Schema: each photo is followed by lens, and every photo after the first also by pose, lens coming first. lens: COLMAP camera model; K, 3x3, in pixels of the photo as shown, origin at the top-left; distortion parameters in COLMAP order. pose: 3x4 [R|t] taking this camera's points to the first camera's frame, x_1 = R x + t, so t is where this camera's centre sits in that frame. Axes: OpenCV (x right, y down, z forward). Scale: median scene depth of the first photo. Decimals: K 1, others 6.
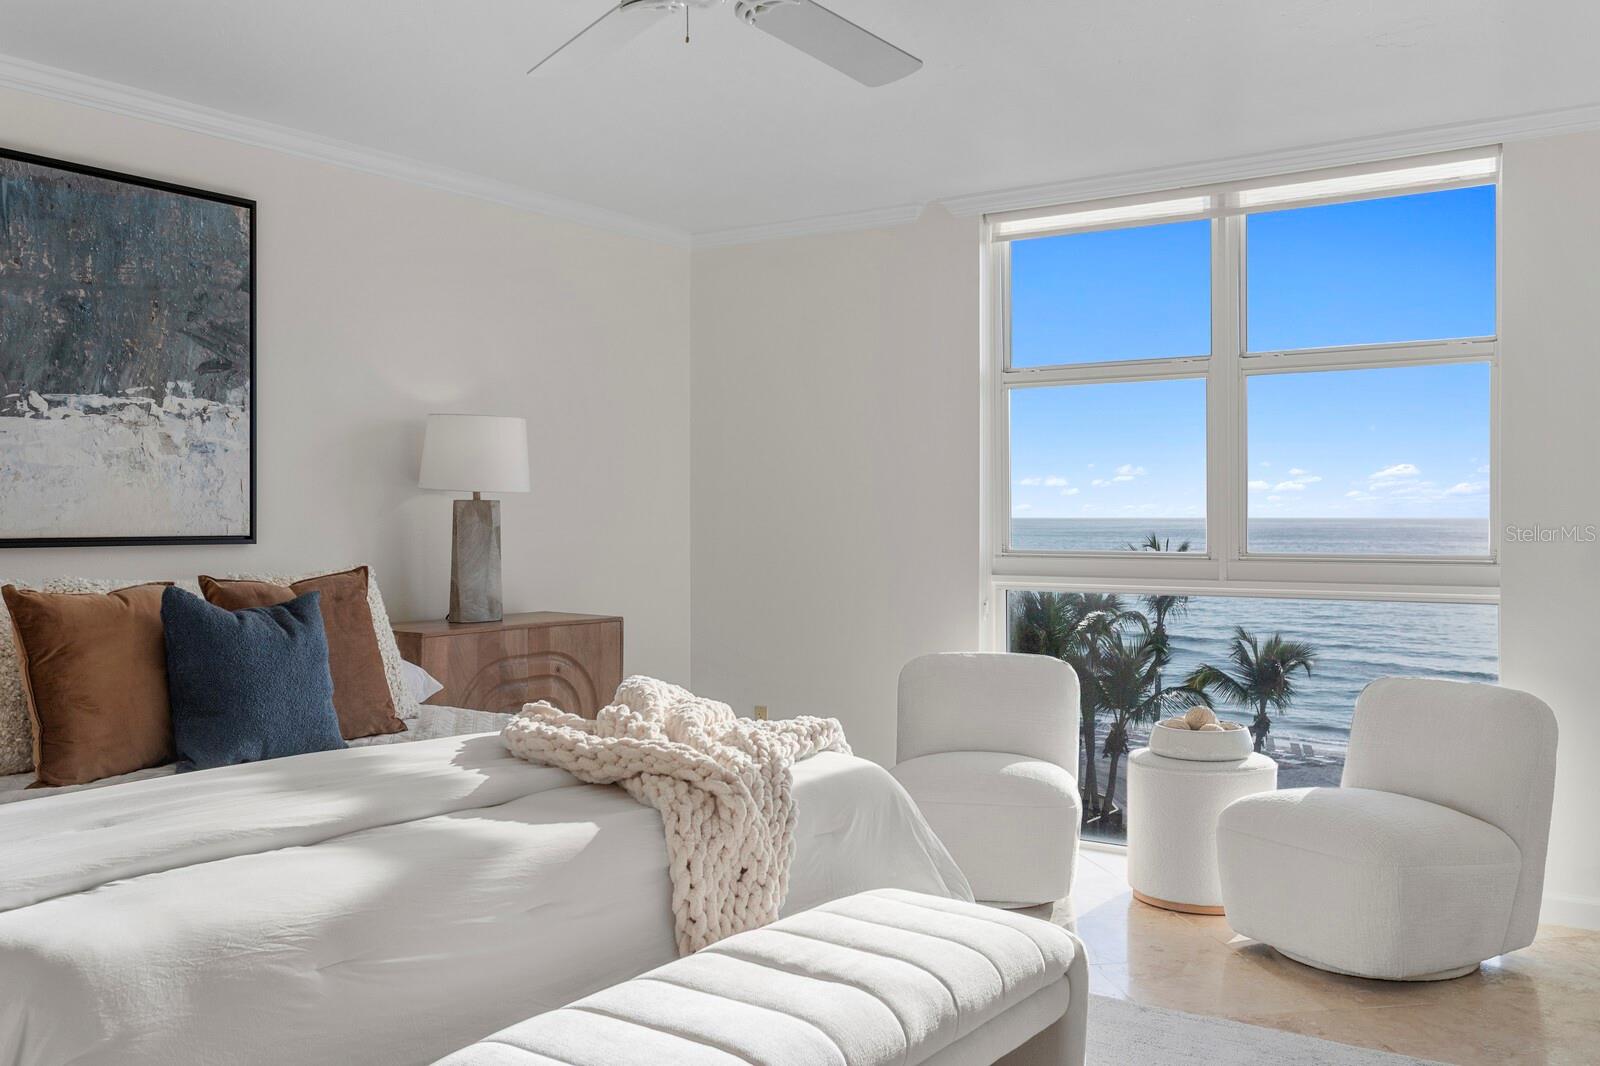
lens RADIAL K [[1412.8, 0, 772.0], [0, 1412.8, 553.2], [0, 0, 1]] dist [0.014580, -0.011032]
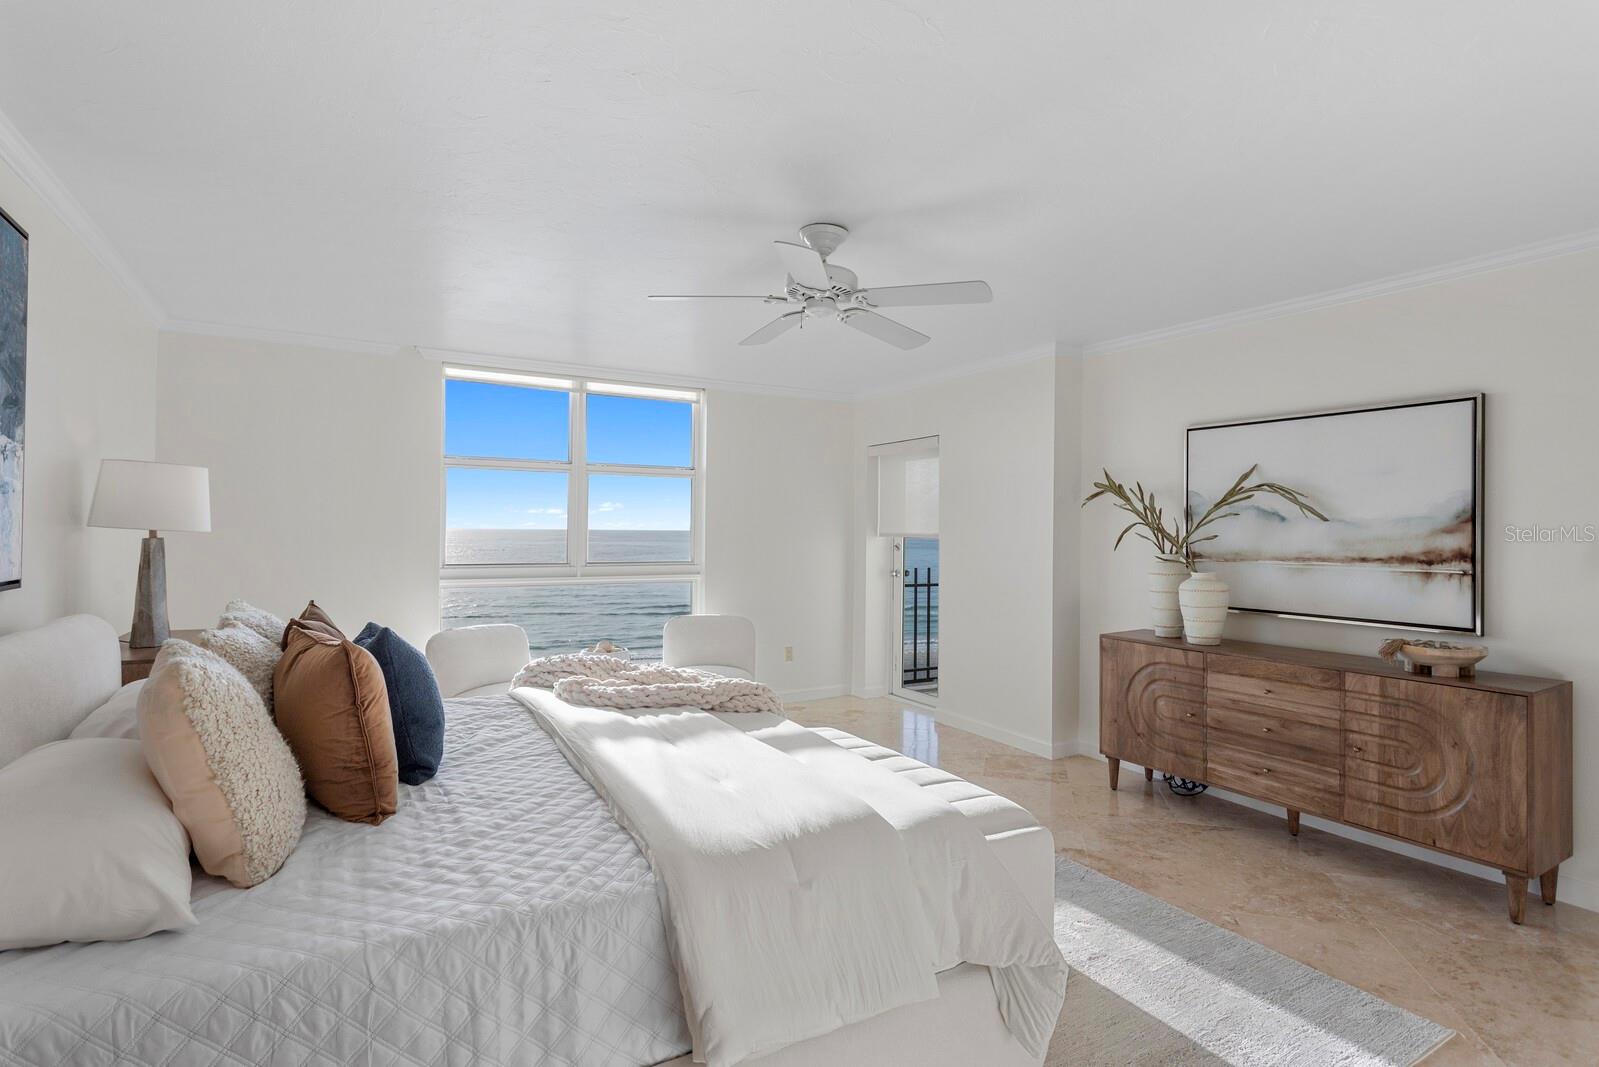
lens RADIAL K [[794.2, 0, 791.6], [0, 794.2, 531.0], [0, 0, 1]] dist [-0.008594, 0.005353]
pose [[0.420132, 0.003208, 0.907457, -0.655809], [0.014273, 0.999847, -0.010143, -0.033989], [-0.907351, 0.017214, 0.420022, 0.314334]]
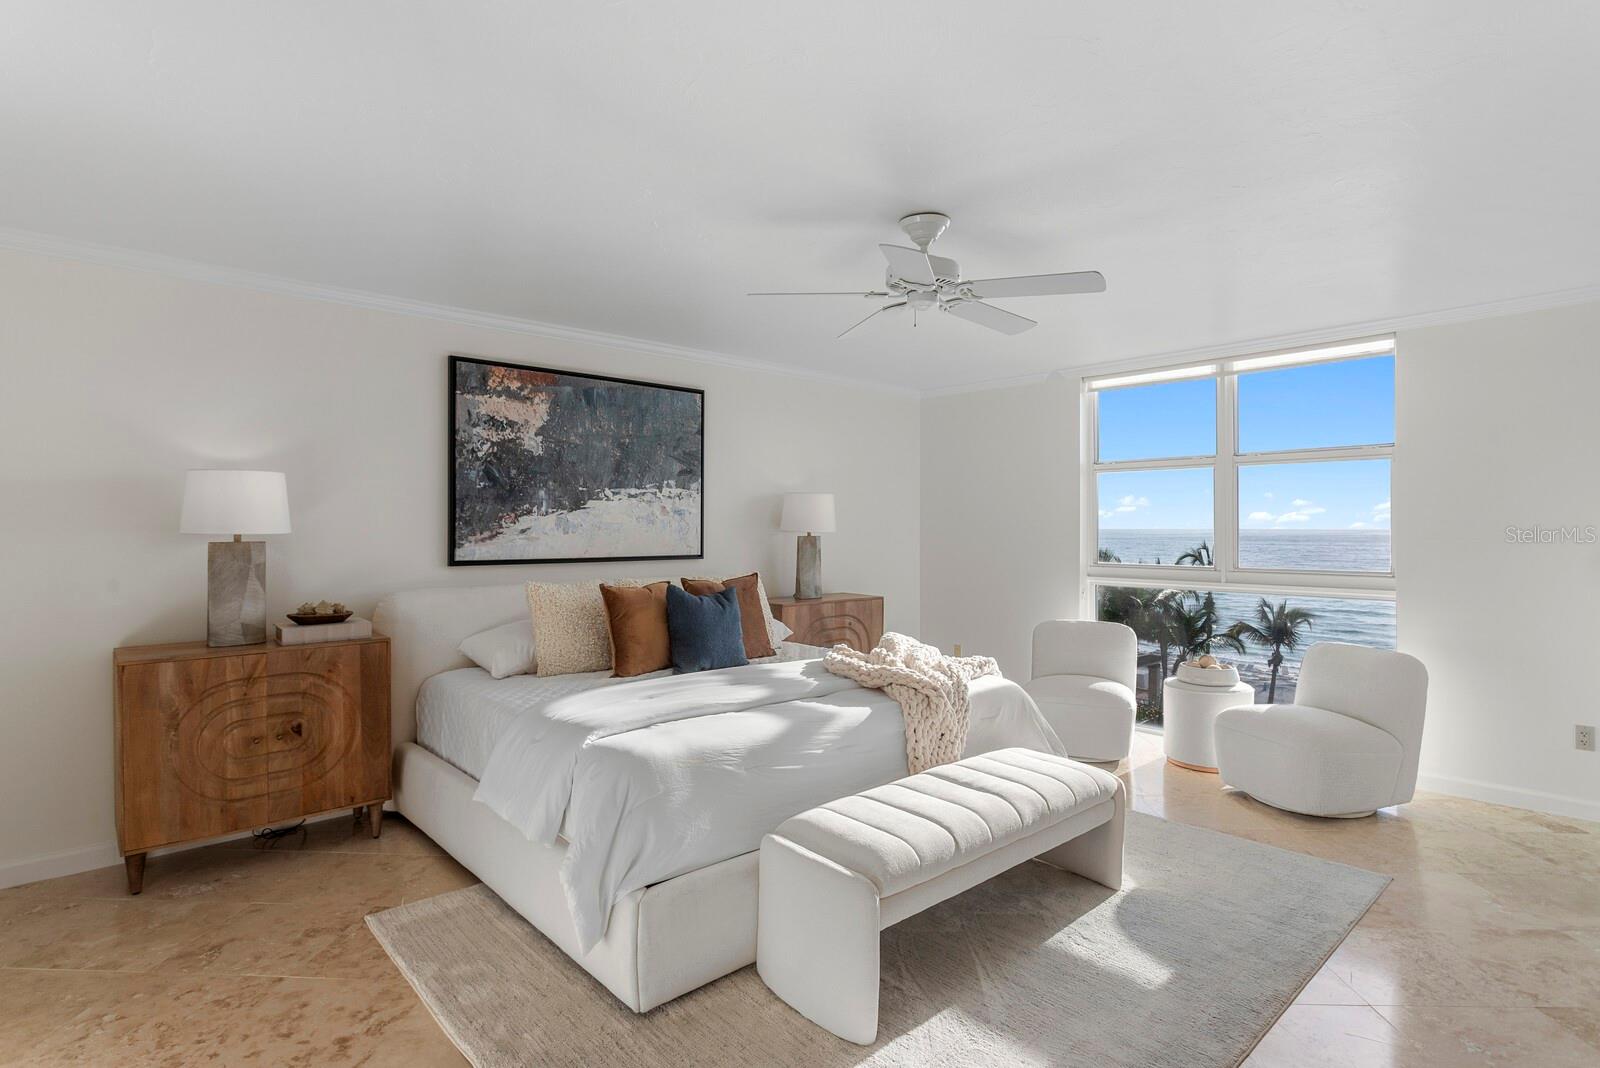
lens RADIAL K [[794.7, 0, 791.4], [0, 794.7, 530.5], [0, 0, 1]] dist [-0.008594, 0.005353]
pose [[0.975607, 0.000132, -0.219523, 0.010849], [-0.005048, 0.999749, -0.021836, -0.024347], [0.219465, 0.022411, 0.975363, -0.094172]]
